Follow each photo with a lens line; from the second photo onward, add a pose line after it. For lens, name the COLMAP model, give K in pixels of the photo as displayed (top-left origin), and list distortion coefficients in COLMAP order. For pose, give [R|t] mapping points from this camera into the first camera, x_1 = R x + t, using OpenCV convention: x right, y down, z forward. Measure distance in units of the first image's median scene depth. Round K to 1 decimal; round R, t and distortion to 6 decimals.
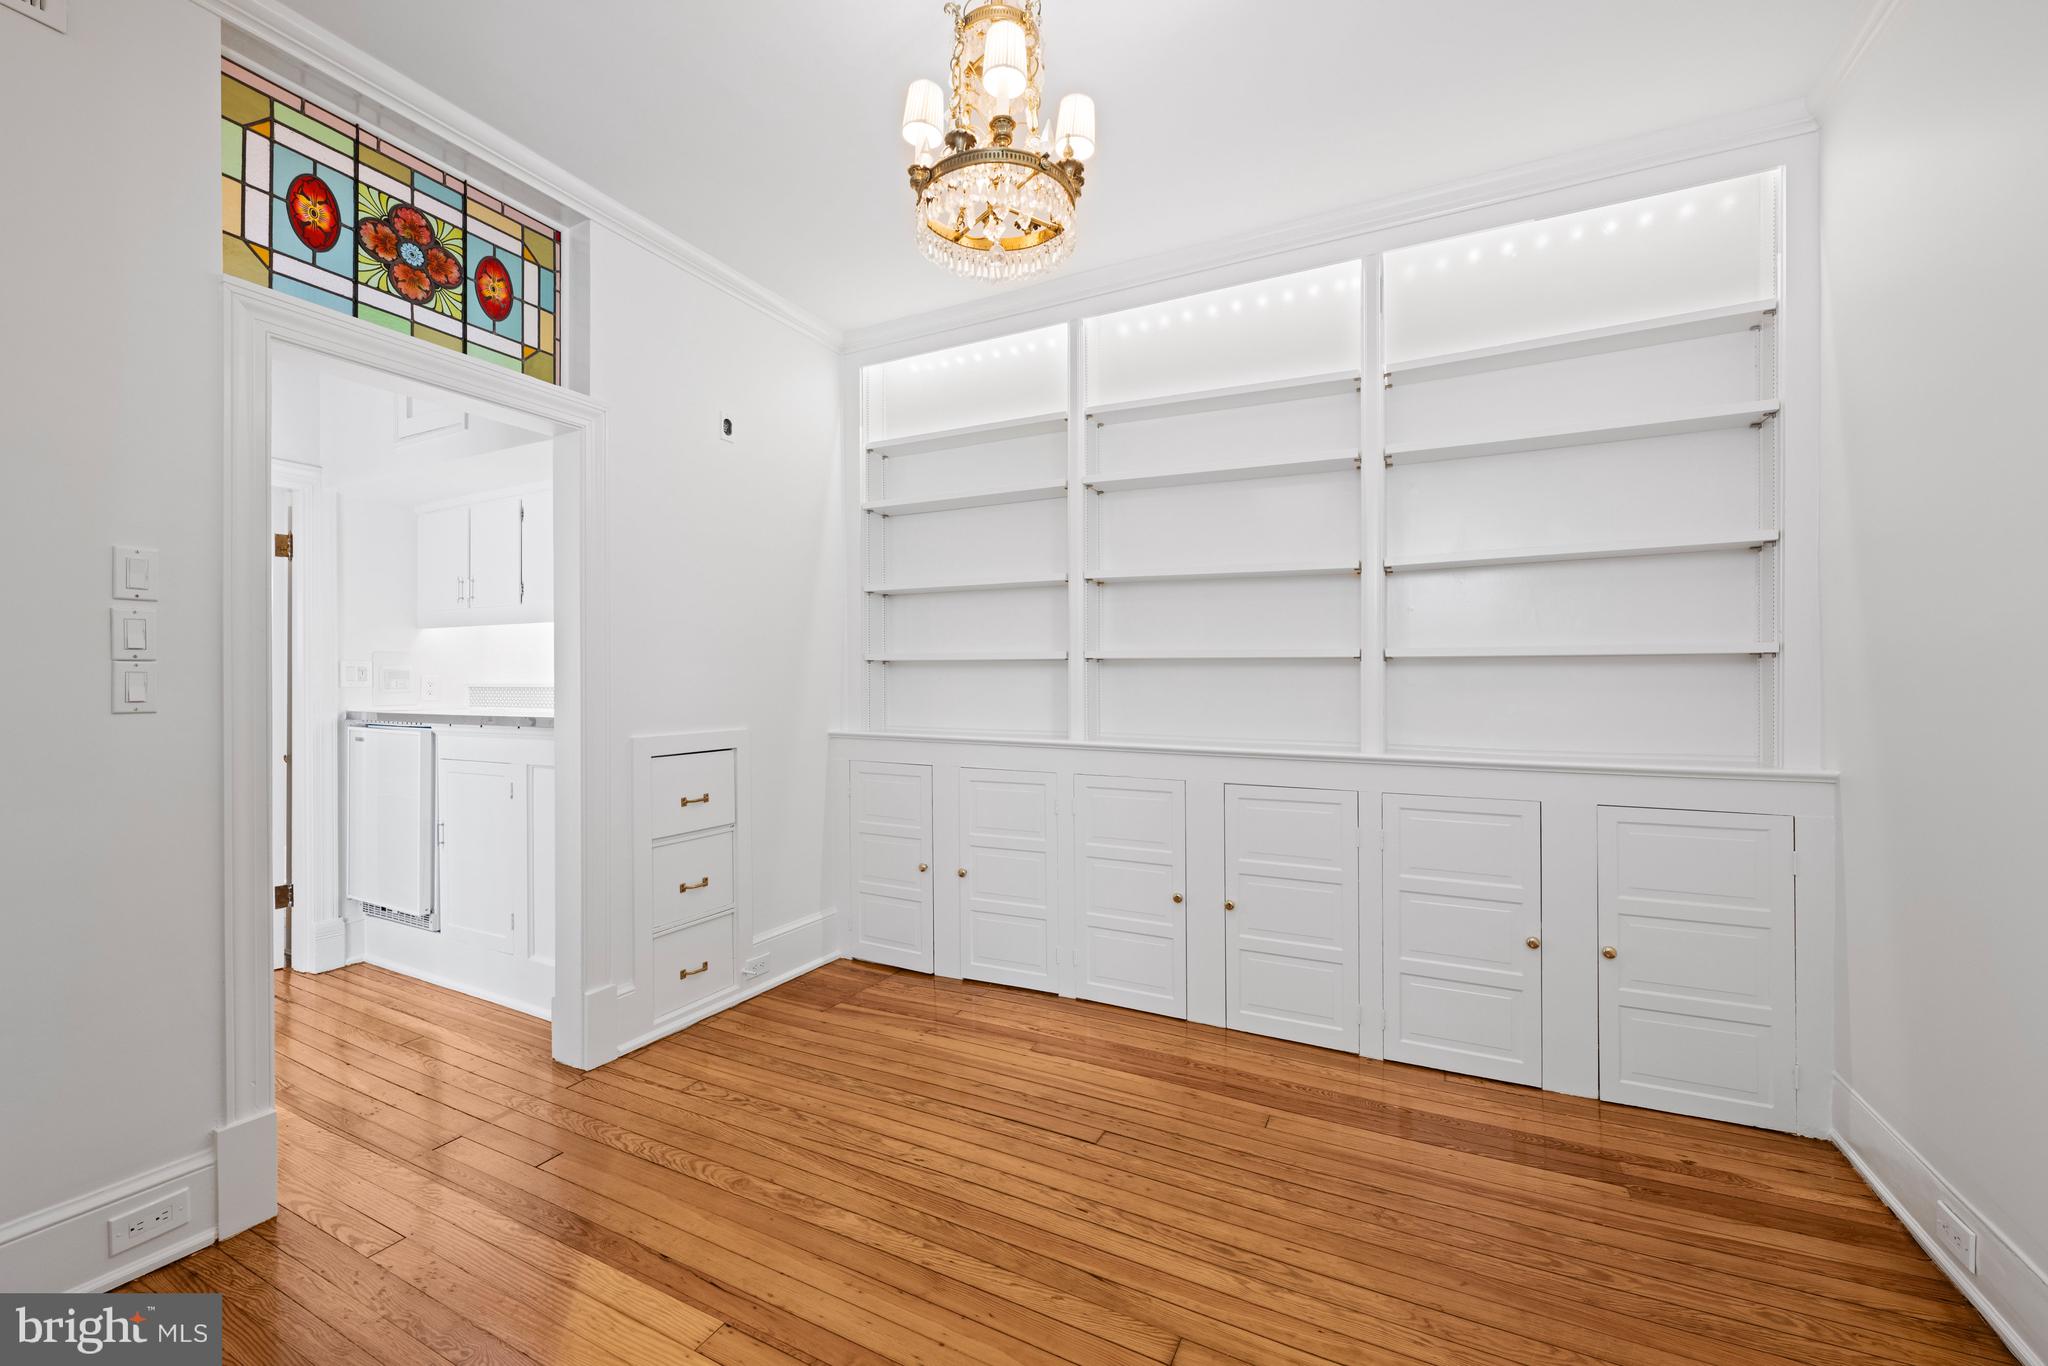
lens RADIAL K [[807.3, 0, 1019.9], [0, 807.3, 679.5], [0, 0, 1]] dist [0.002249, 0.000328]
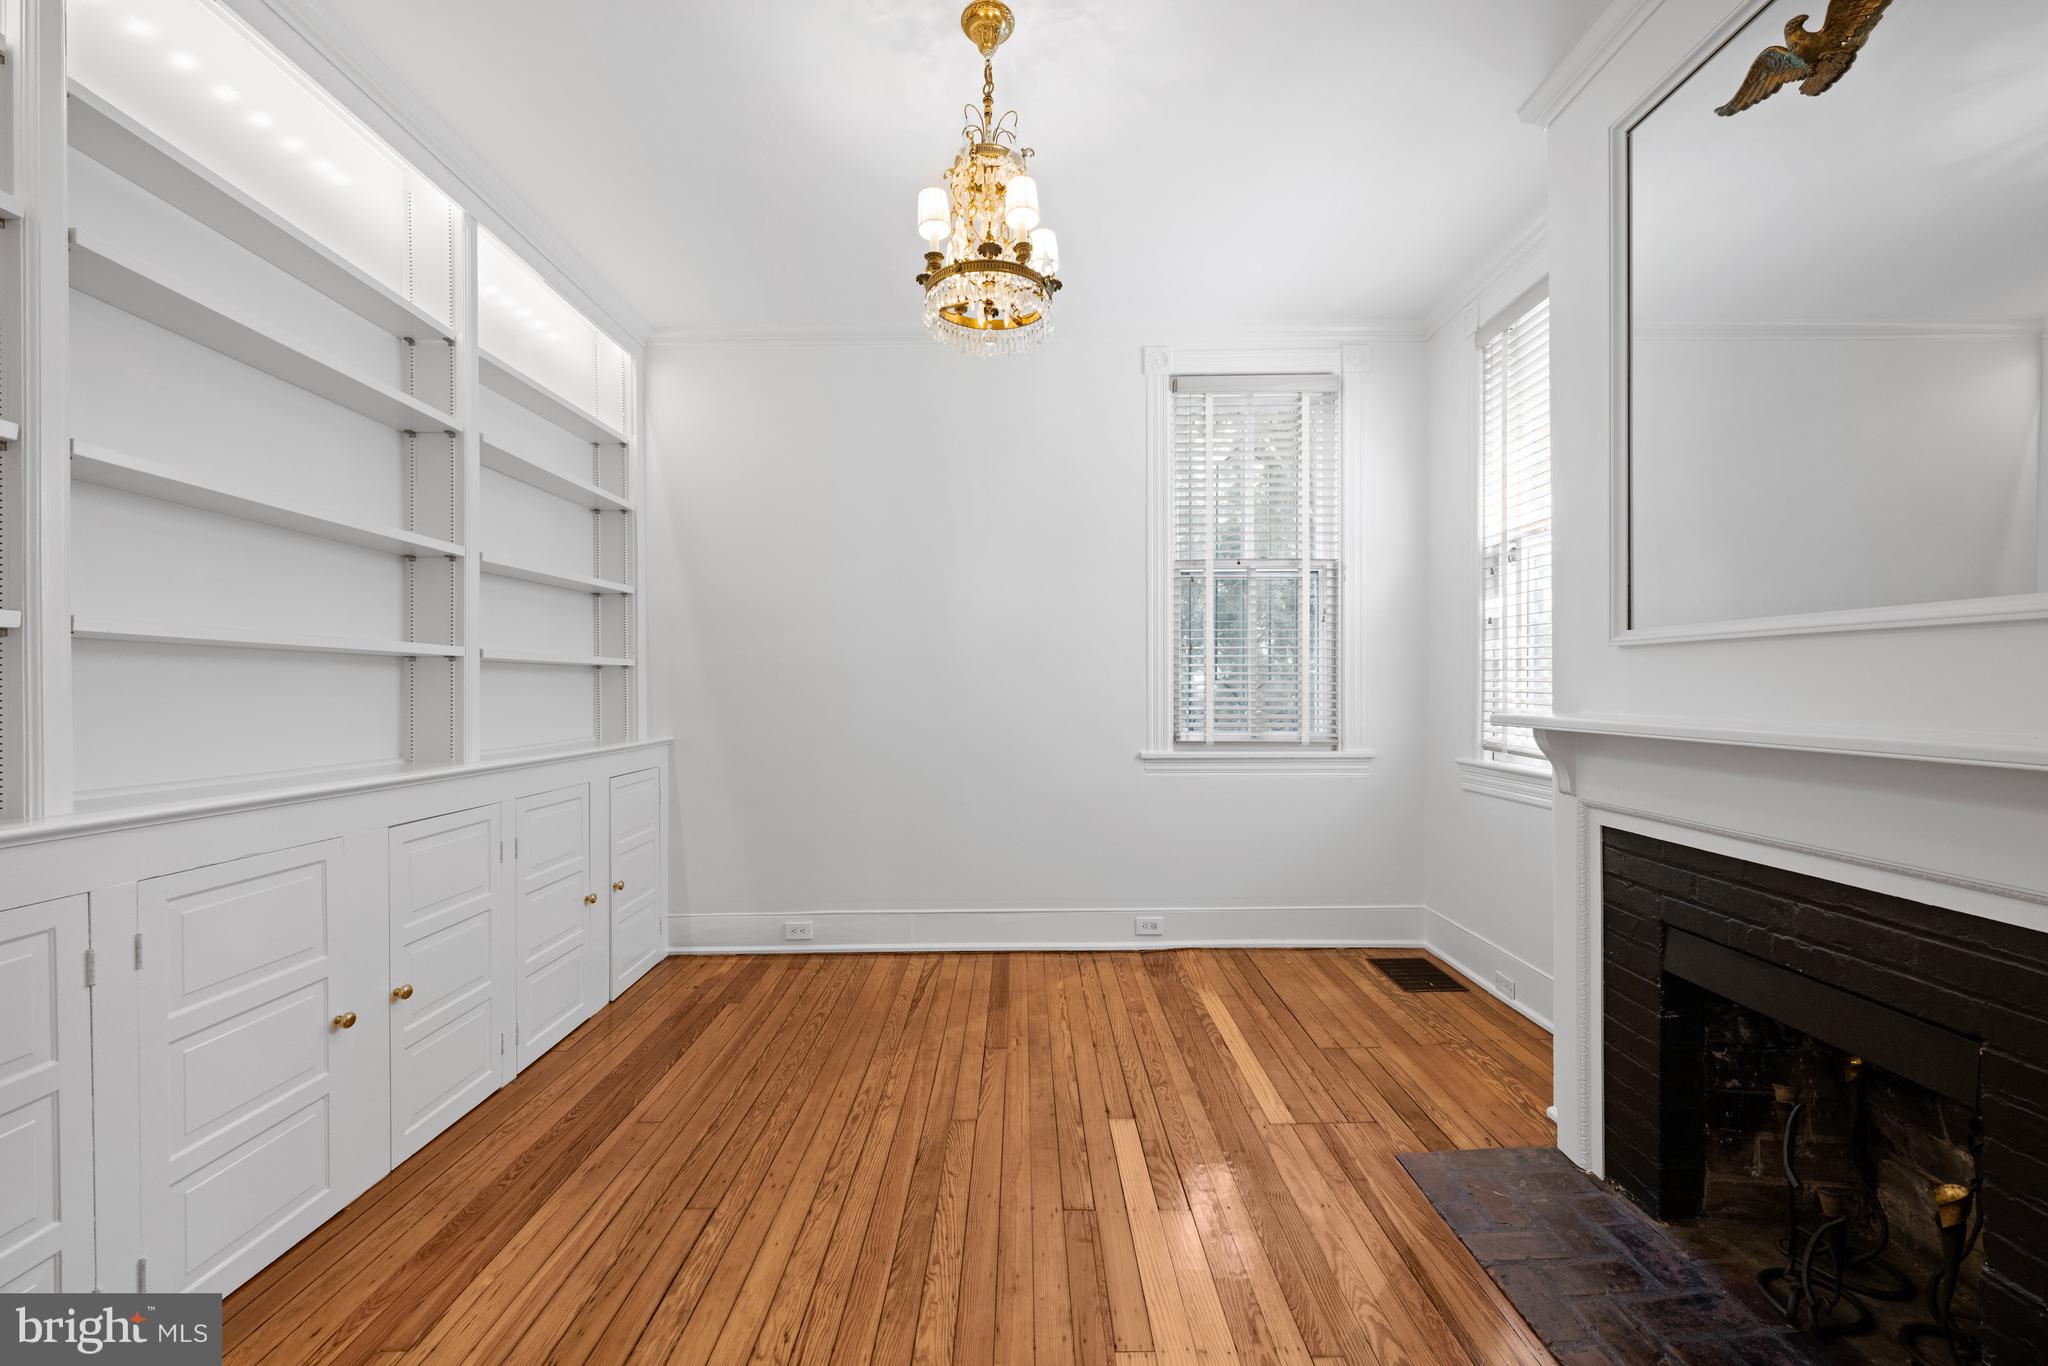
lens RADIAL K [[819.1, 0, 1020.8], [0, 819.1, 685.3], [0, 0, 1]] dist [0.001232, 0.000395]
pose [[-0.461932, 0.006694, 0.886890, -0.932454], [0.003929, 0.999977, -0.005501, 0.018185], [-0.886907, 0.000944, -0.461948, 1.229094]]
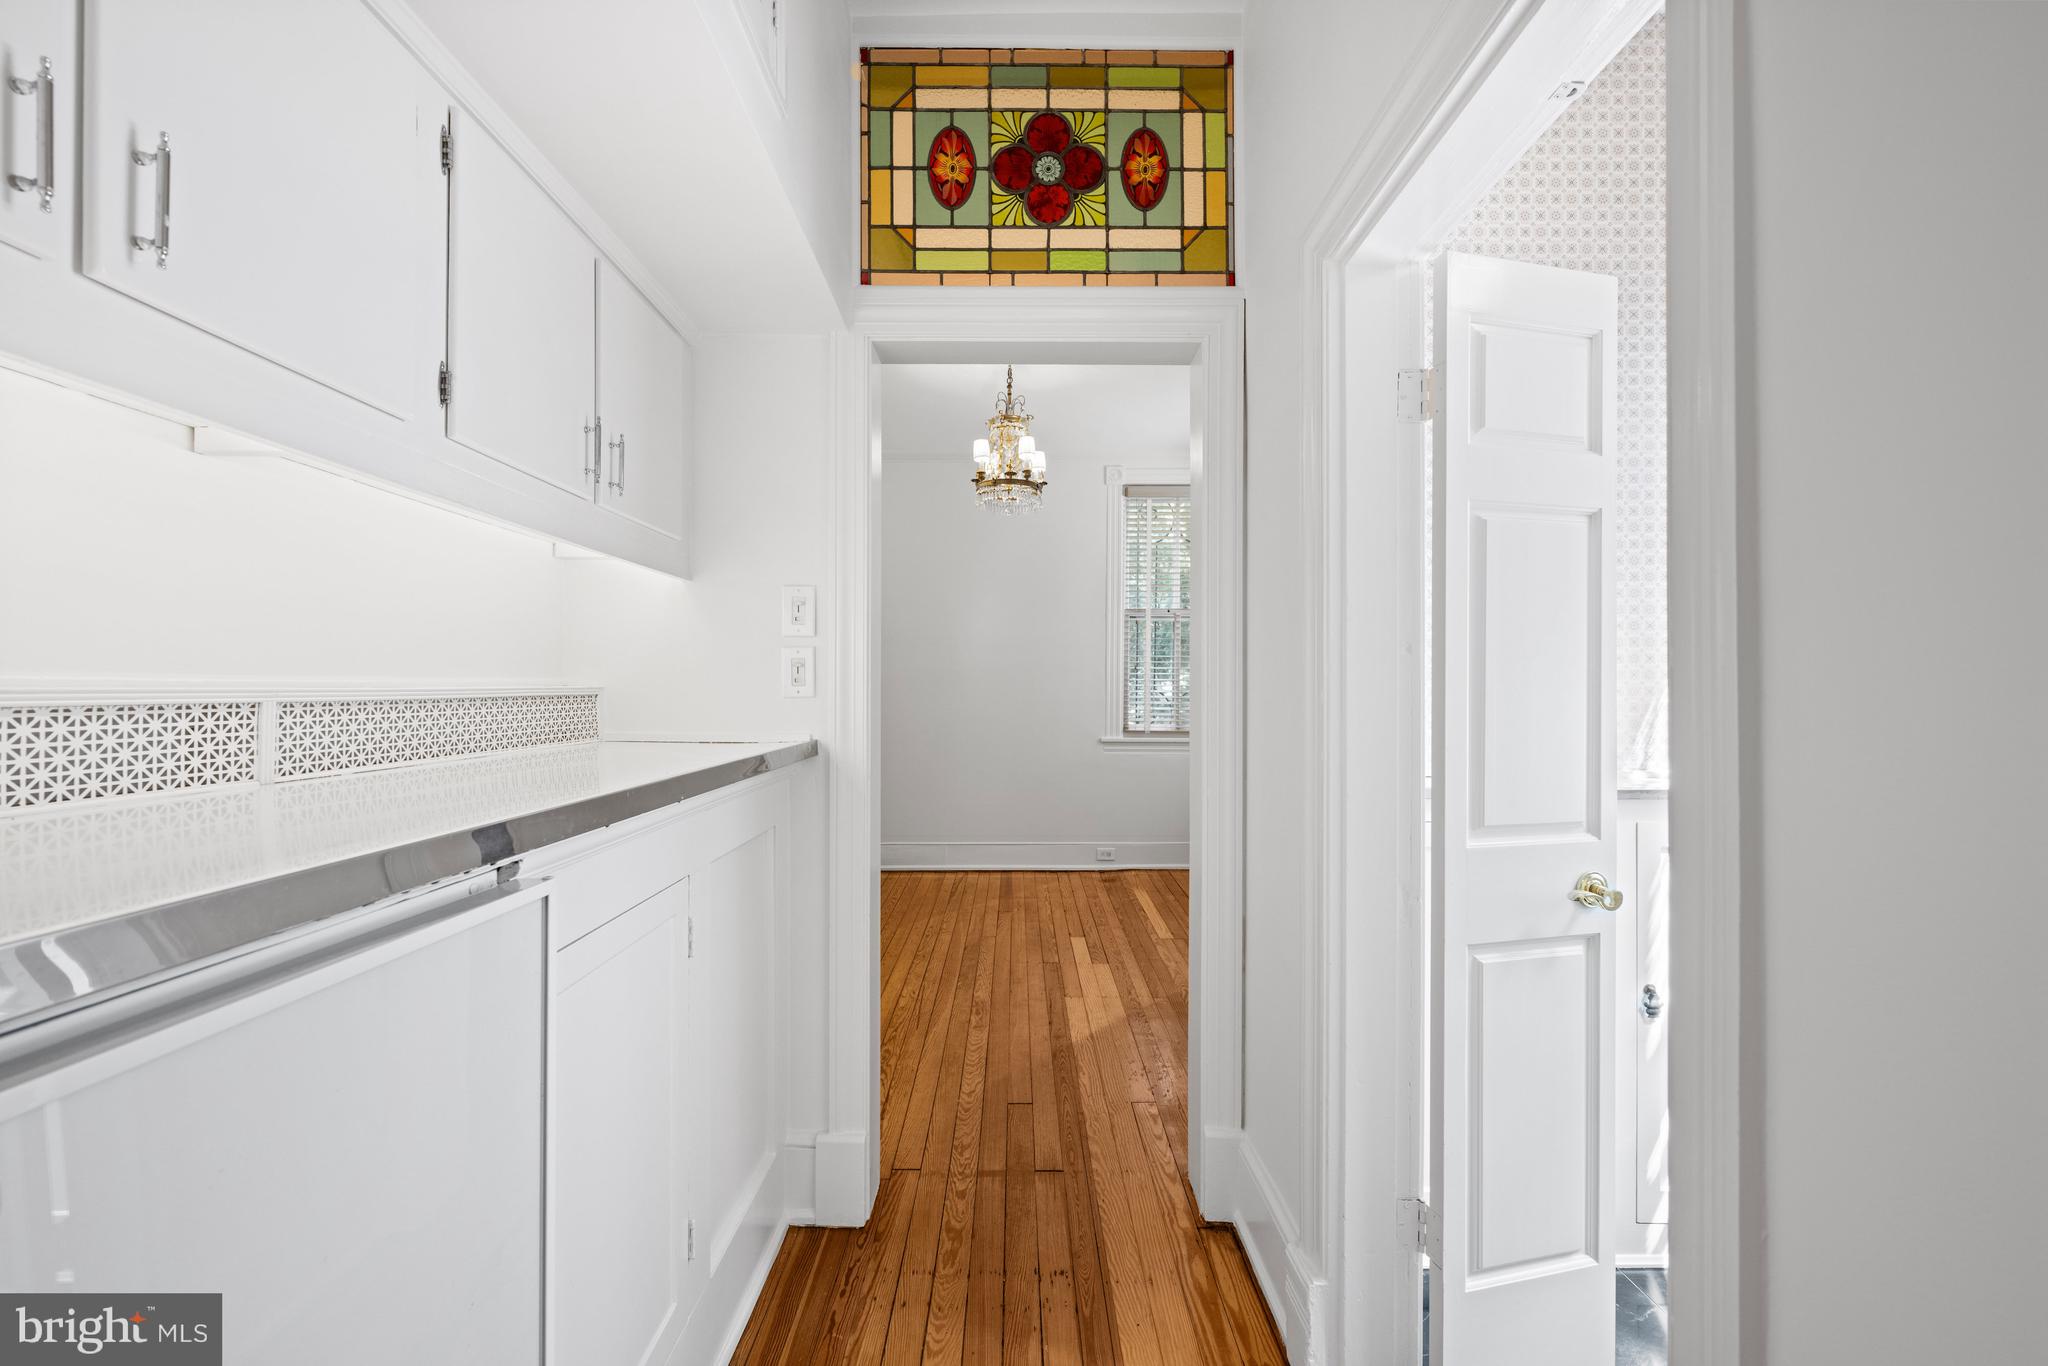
lens RADIAL K [[819.1, 0, 1020.8], [0, 819.1, 685.3], [0, 0, 1]] dist [0.001232, 0.000395]
pose [[-0.467684, 0.008005, 0.883860, -1.738560], [-0.005339, 0.999915, -0.011881, 0.017511], [-0.883880, -0.010275, -0.467601, 1.670655]]
